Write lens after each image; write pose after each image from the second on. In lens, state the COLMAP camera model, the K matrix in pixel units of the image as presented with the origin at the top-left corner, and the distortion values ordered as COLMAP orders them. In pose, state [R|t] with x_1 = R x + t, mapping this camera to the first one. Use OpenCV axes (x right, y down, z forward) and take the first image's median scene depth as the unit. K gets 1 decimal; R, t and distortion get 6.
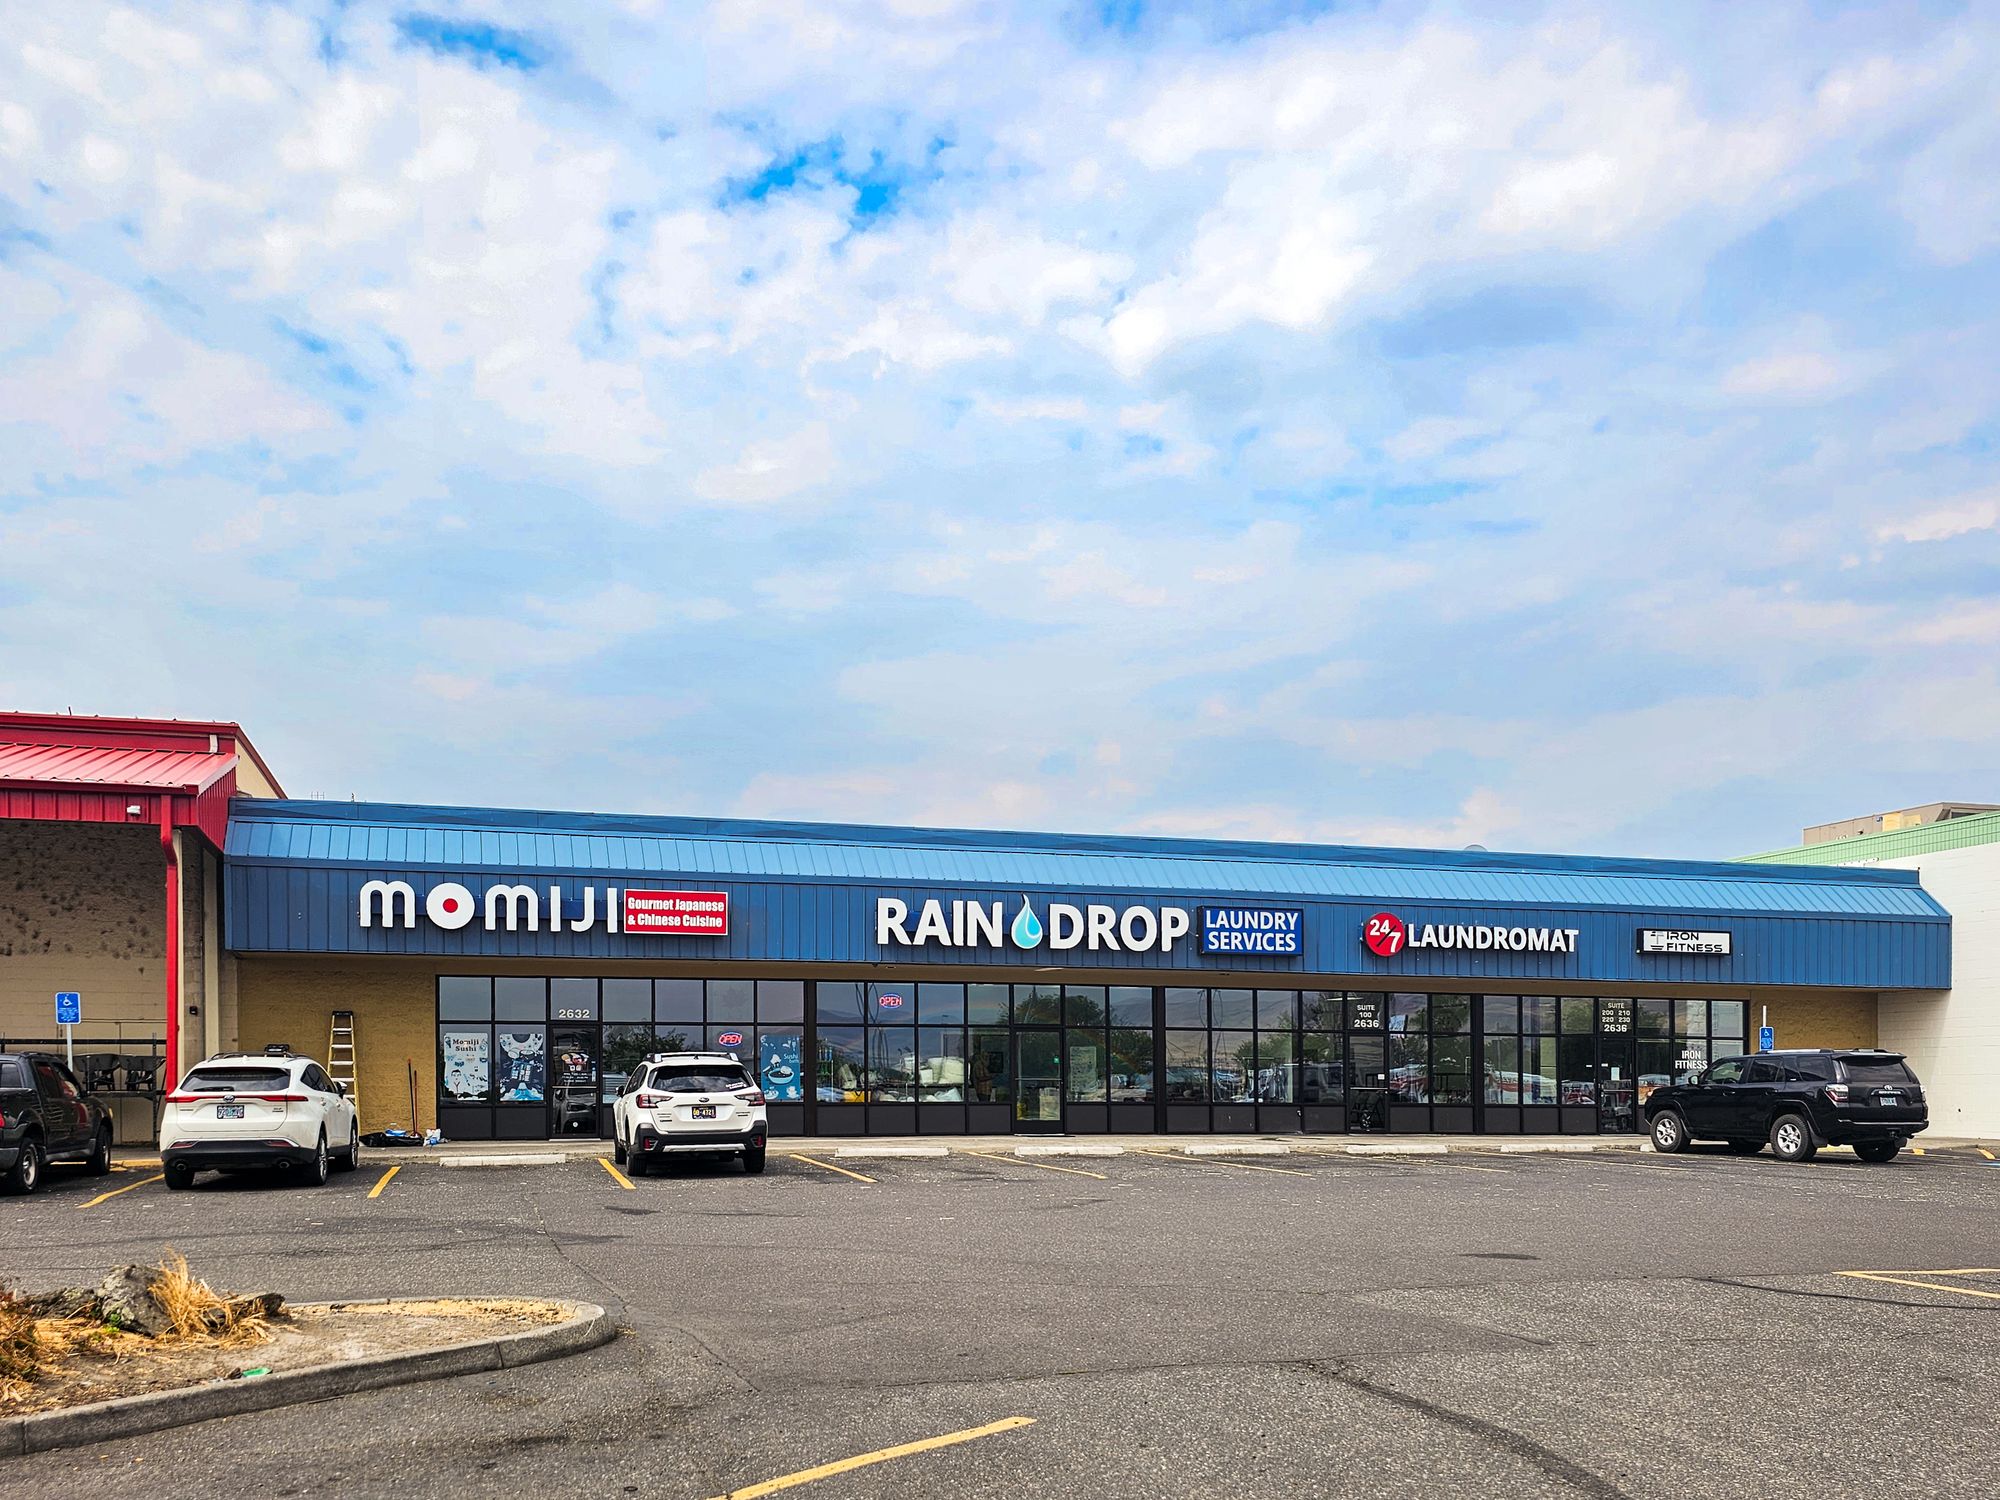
lens RADIAL K [[1332.3, 0, 826.3], [0, 1332.3, 924.8], [0, 0, 1]] dist [0.043873, -0.028028]
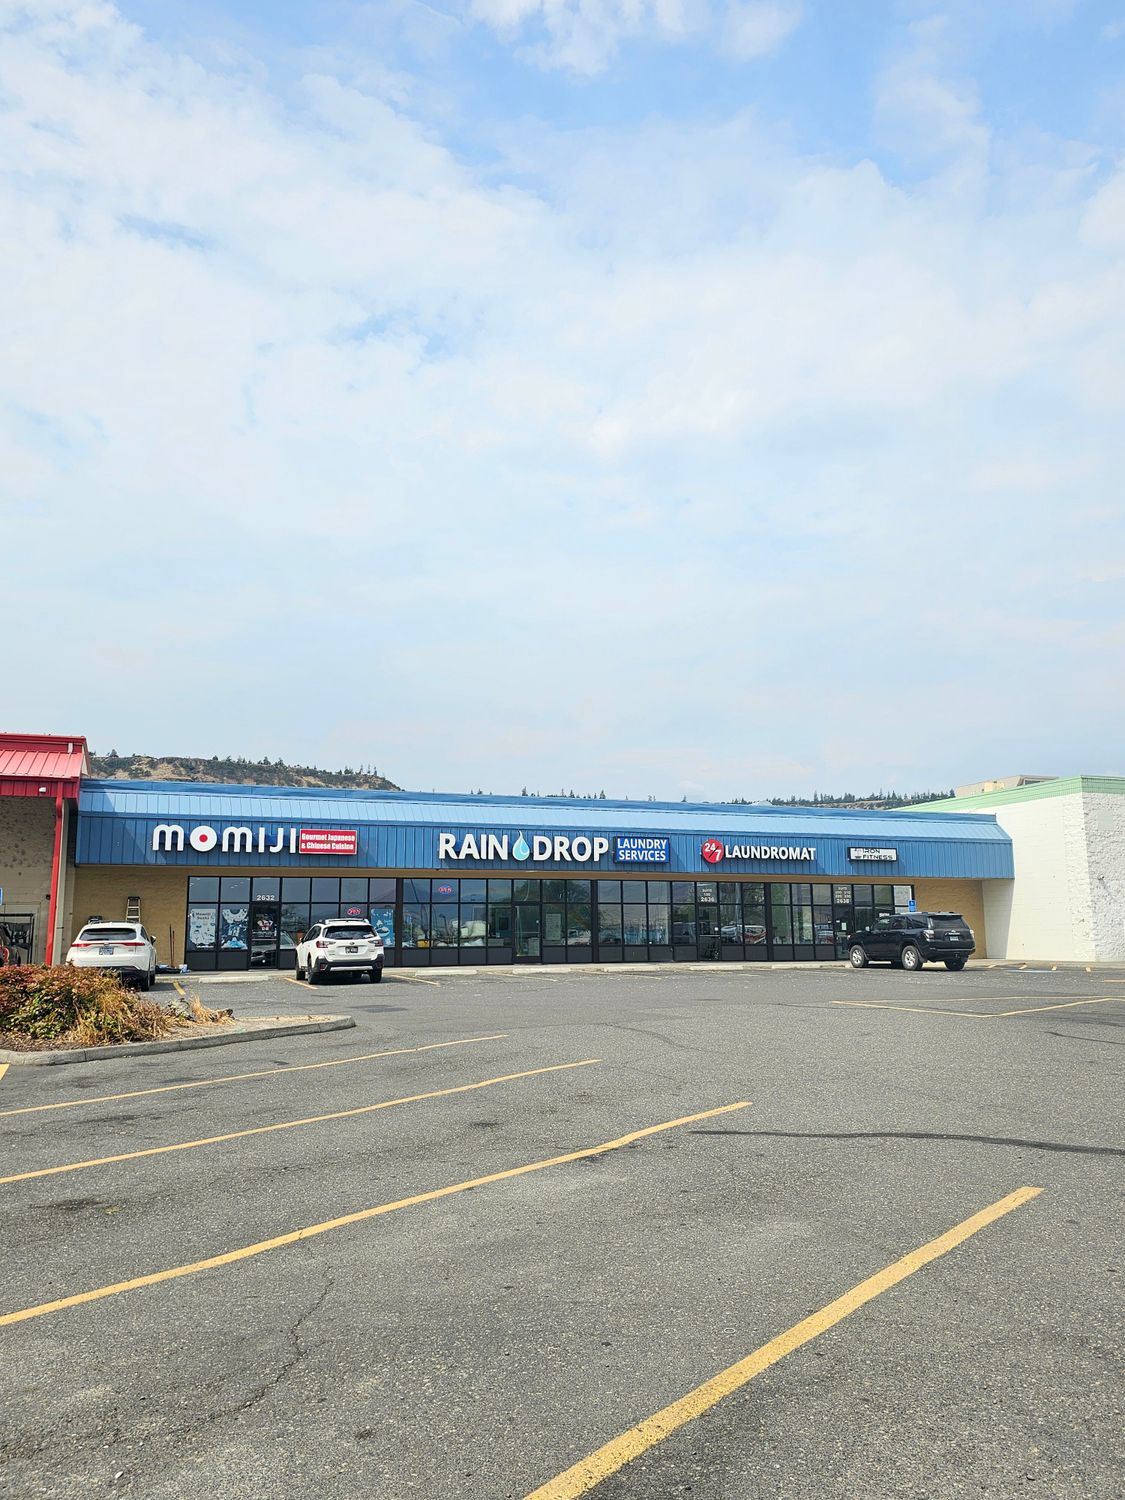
lens RADIAL K [[1144.2, 0, 556.9], [0, 1144.2, 758.4], [0, 0, 1]] dist [0.055108, -0.039616]
pose [[0.987321, 0.014107, 0.158110, -0.050489], [-0.007304, 0.999025, -0.043528, -0.053089], [-0.158570, 0.041822, 0.986462, -0.558221]]
